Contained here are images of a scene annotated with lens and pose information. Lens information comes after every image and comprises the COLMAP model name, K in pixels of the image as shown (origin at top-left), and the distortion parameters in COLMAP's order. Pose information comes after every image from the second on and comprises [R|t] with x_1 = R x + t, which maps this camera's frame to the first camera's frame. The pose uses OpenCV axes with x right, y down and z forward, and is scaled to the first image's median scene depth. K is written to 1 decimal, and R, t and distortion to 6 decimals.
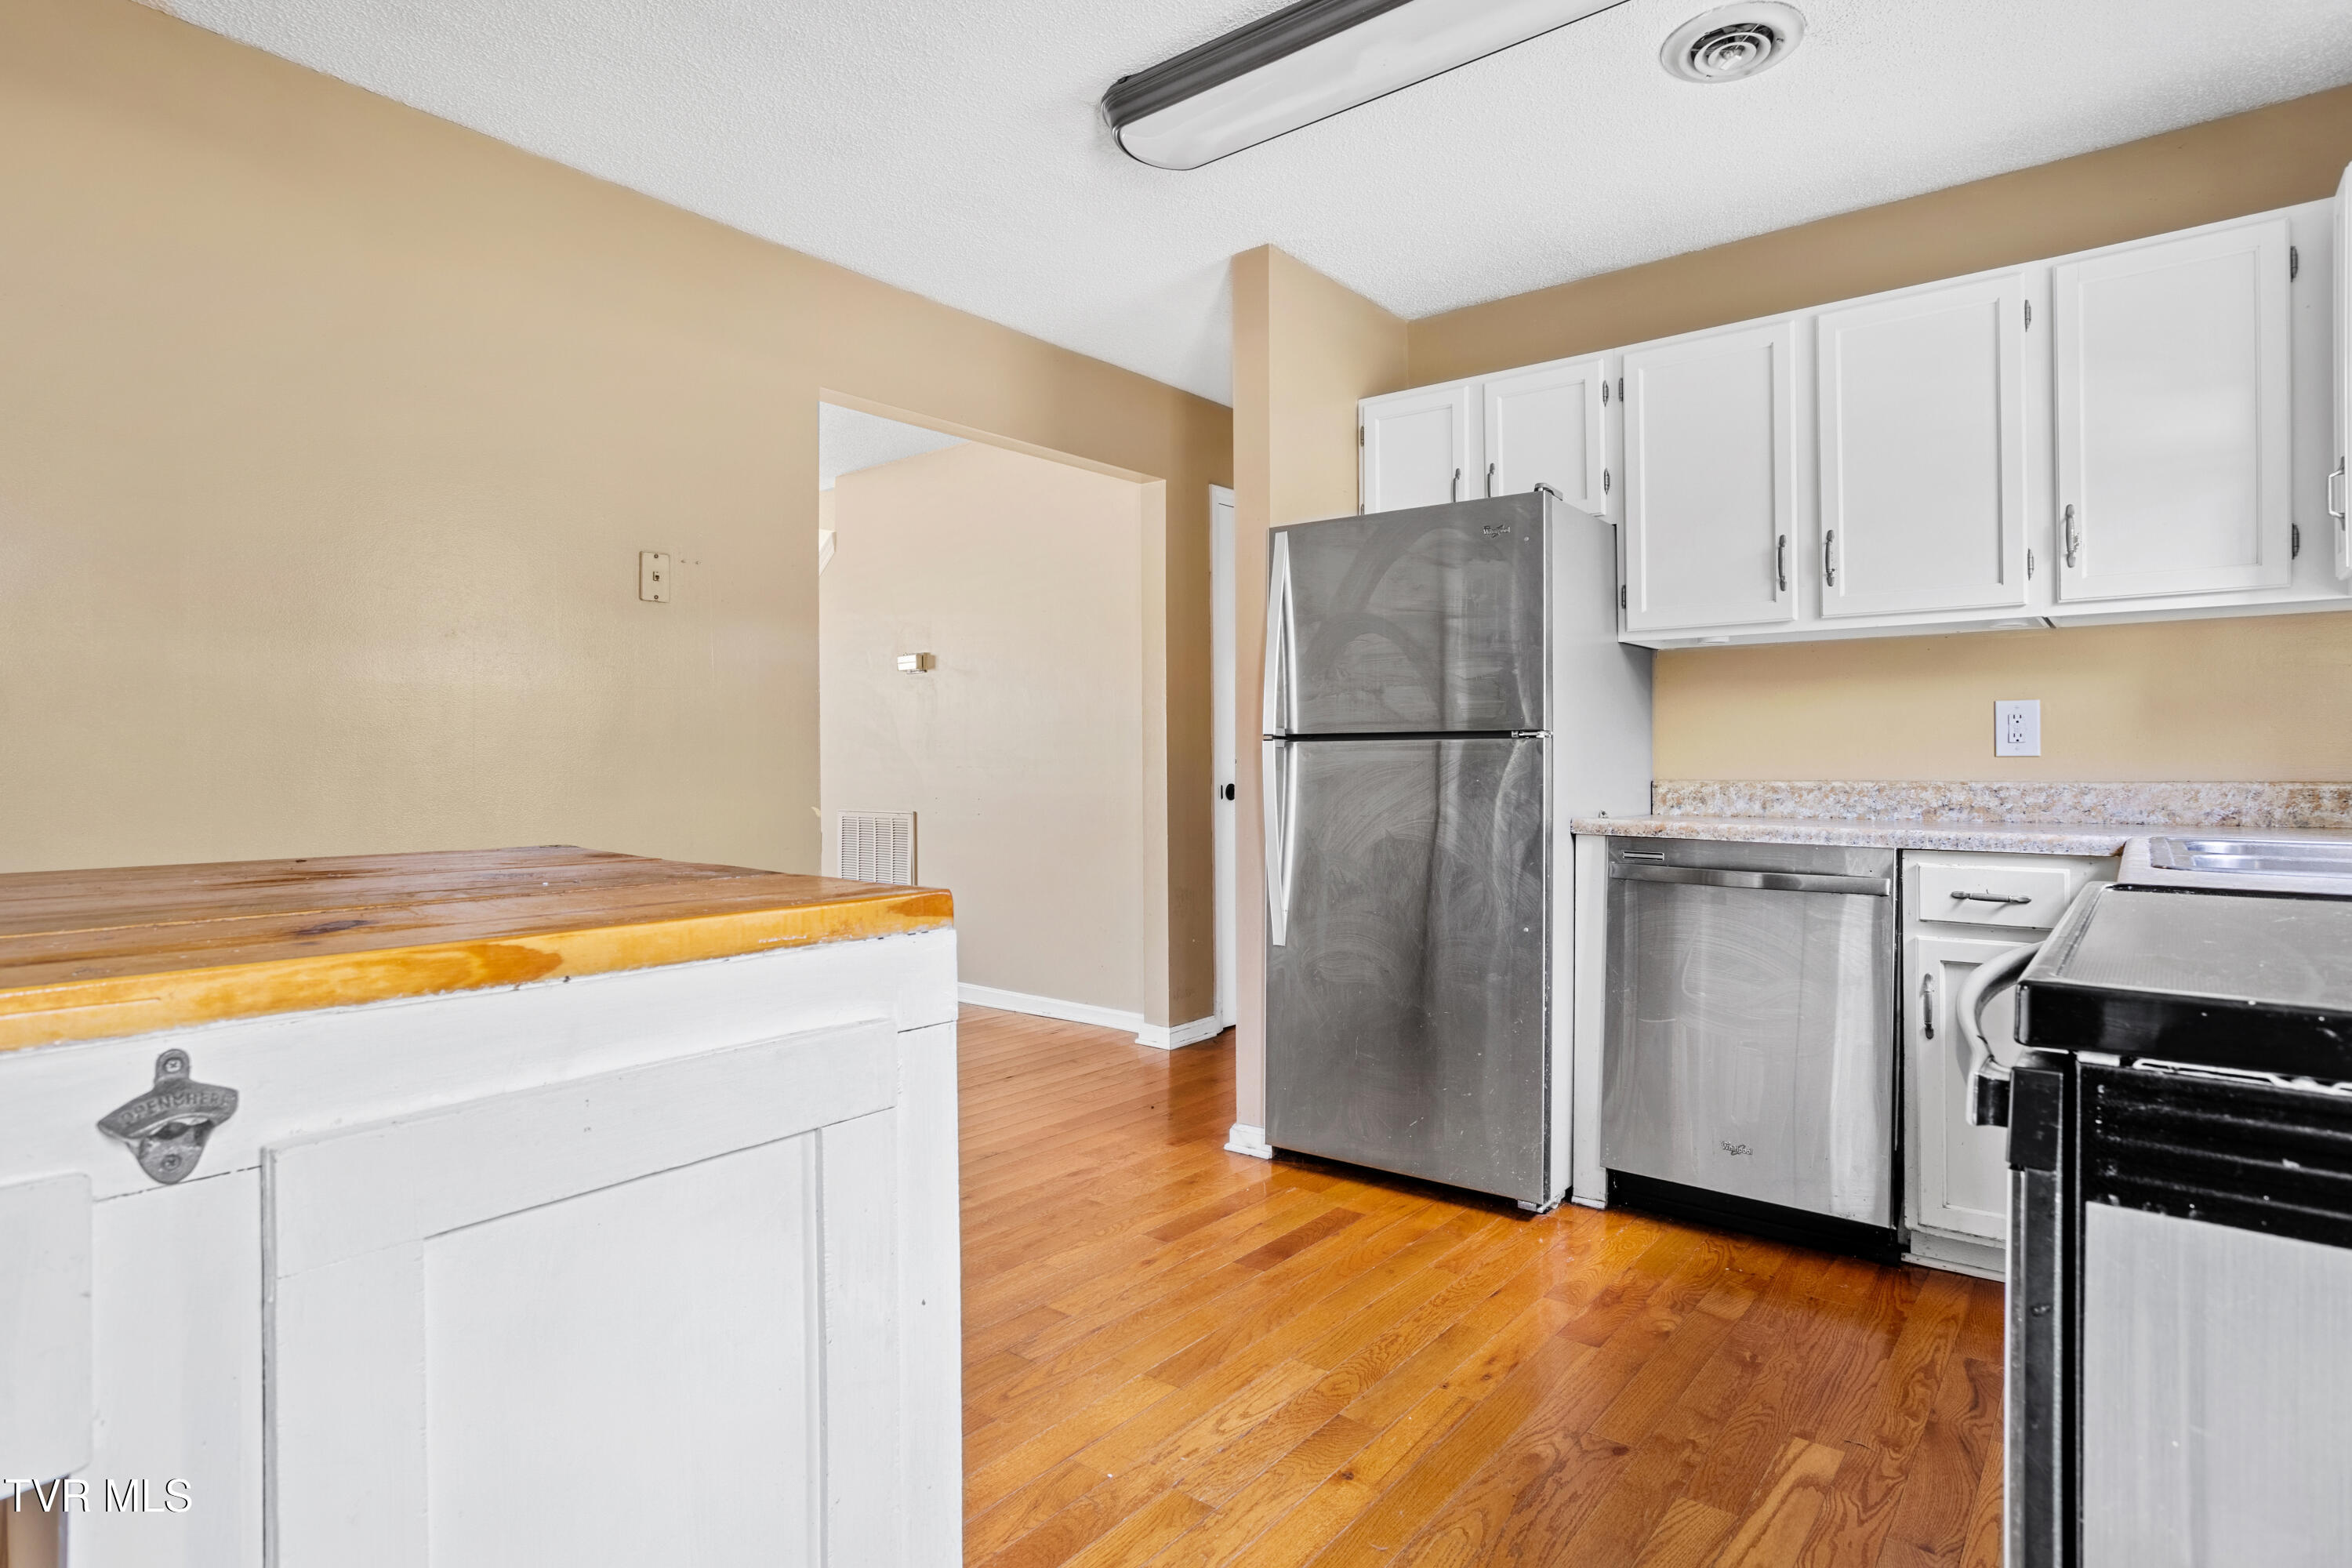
lens RADIAL K [[1216.2, 0, 1181.0], [0, 1216.2, 747.2], [0, 0, 1]] dist [-0.004648, 0.000019]
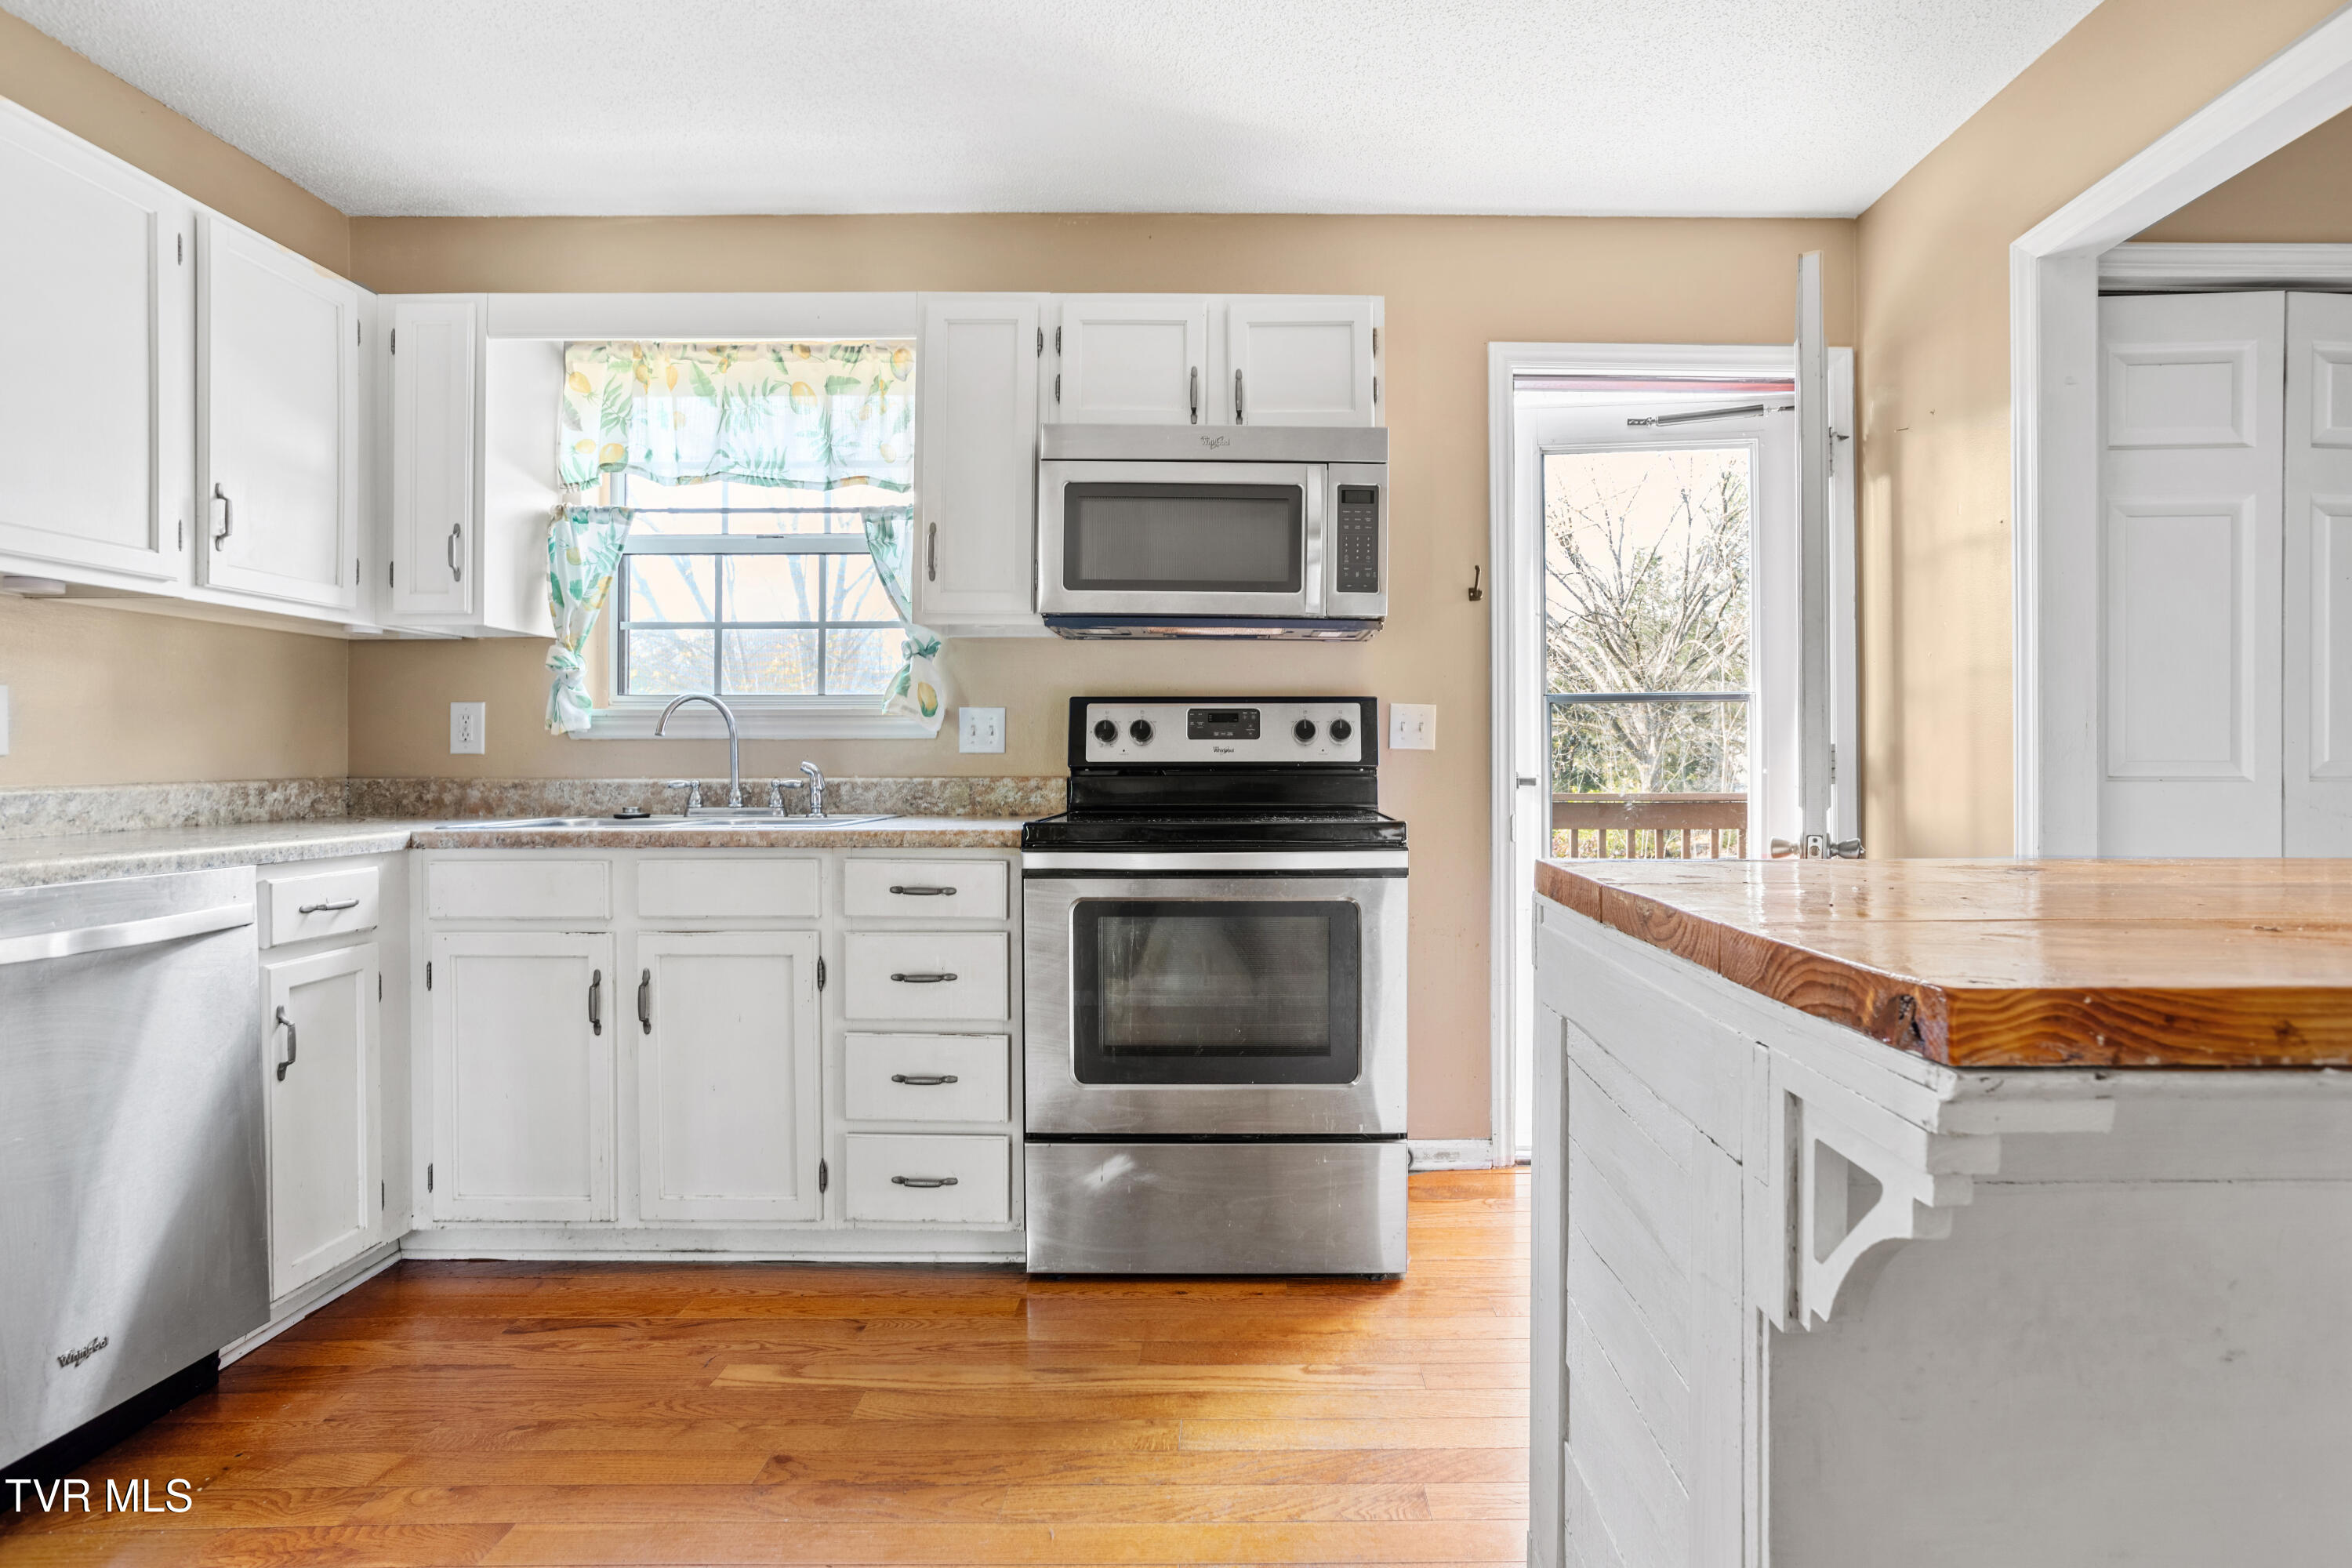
lens RADIAL K [[1167.4, 0, 1241.8], [0, 1167.4, 757.5], [0, 0, 1]] dist [-0.060179, 0.032907]
pose [[-0.616404, 0.004612, 0.787417, -0.415252], [-0.003160, 0.999960, -0.008330, 0.013016], [-0.787424, -0.007623, -0.616365, 0.895476]]
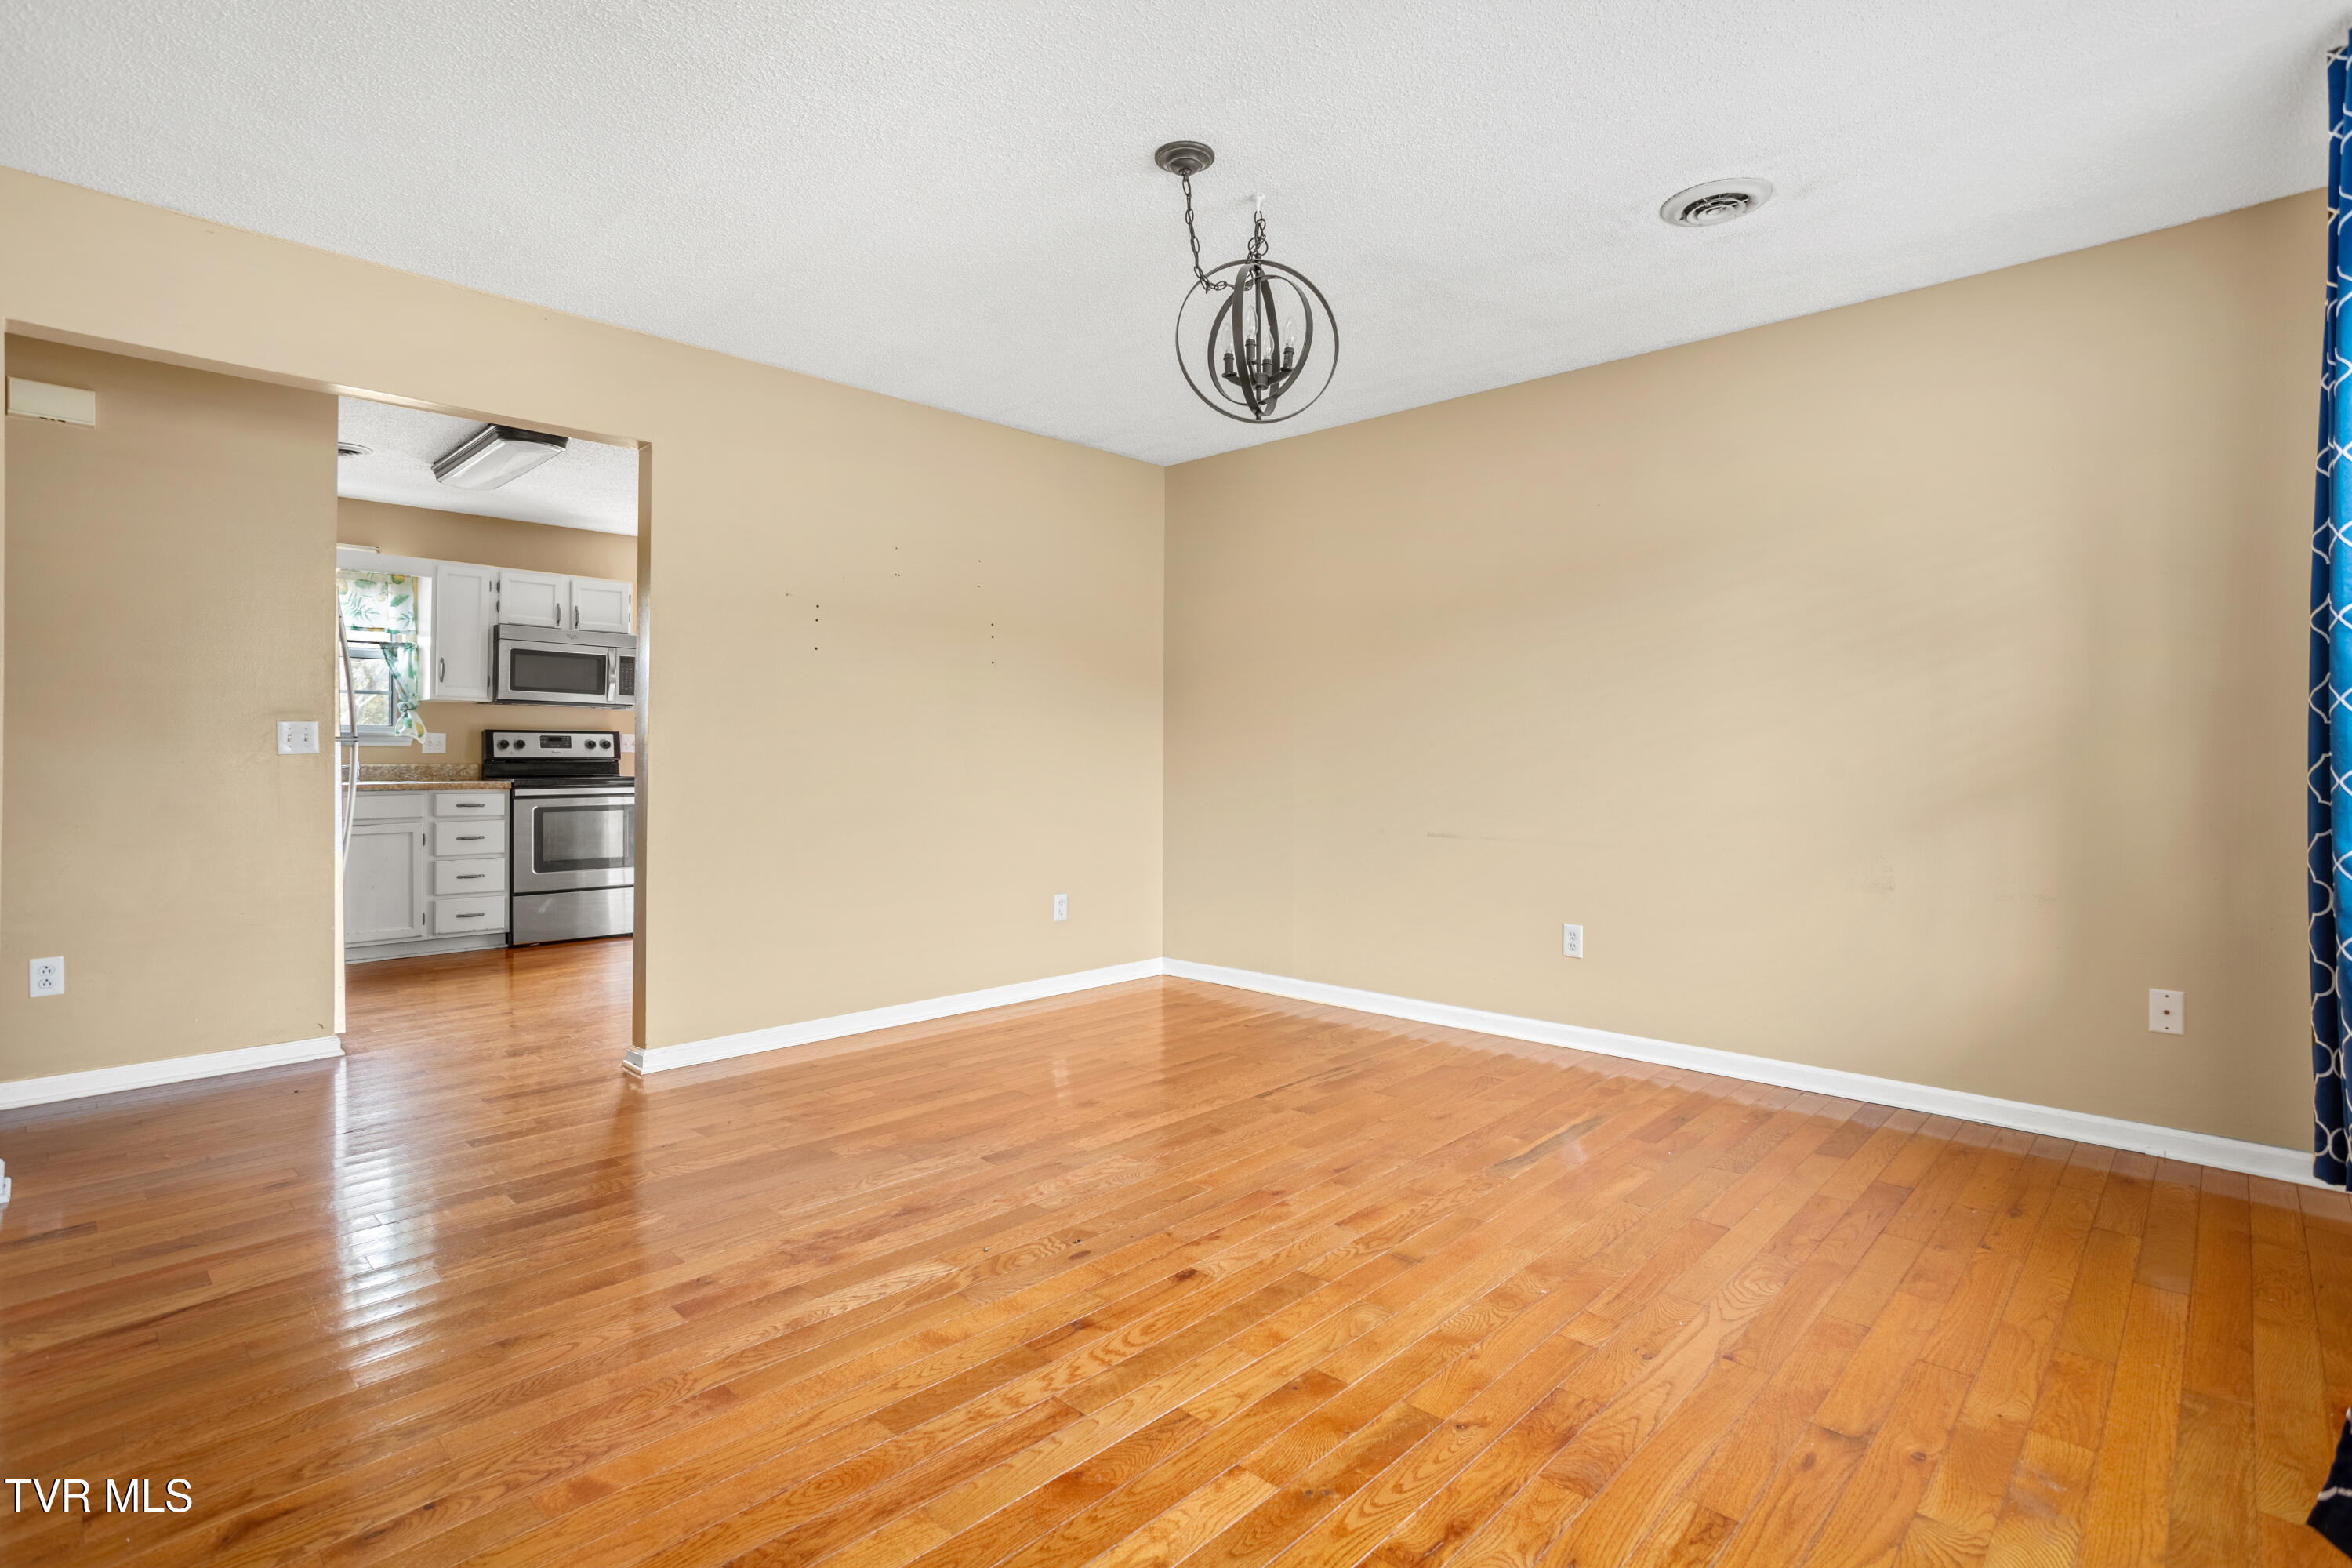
lens RADIAL K [[1150.3, 0, 1179.9], [0, 1150.3, 751.5], [0, 0, 1]] dist [-0.049139, 0.031369]
pose [[-0.995297, 0.000915, 0.096868, -1.212985], [-0.000048, 0.999951, -0.009932, 0.020766], [-0.096872, -0.009890, -0.995248, 2.668348]]
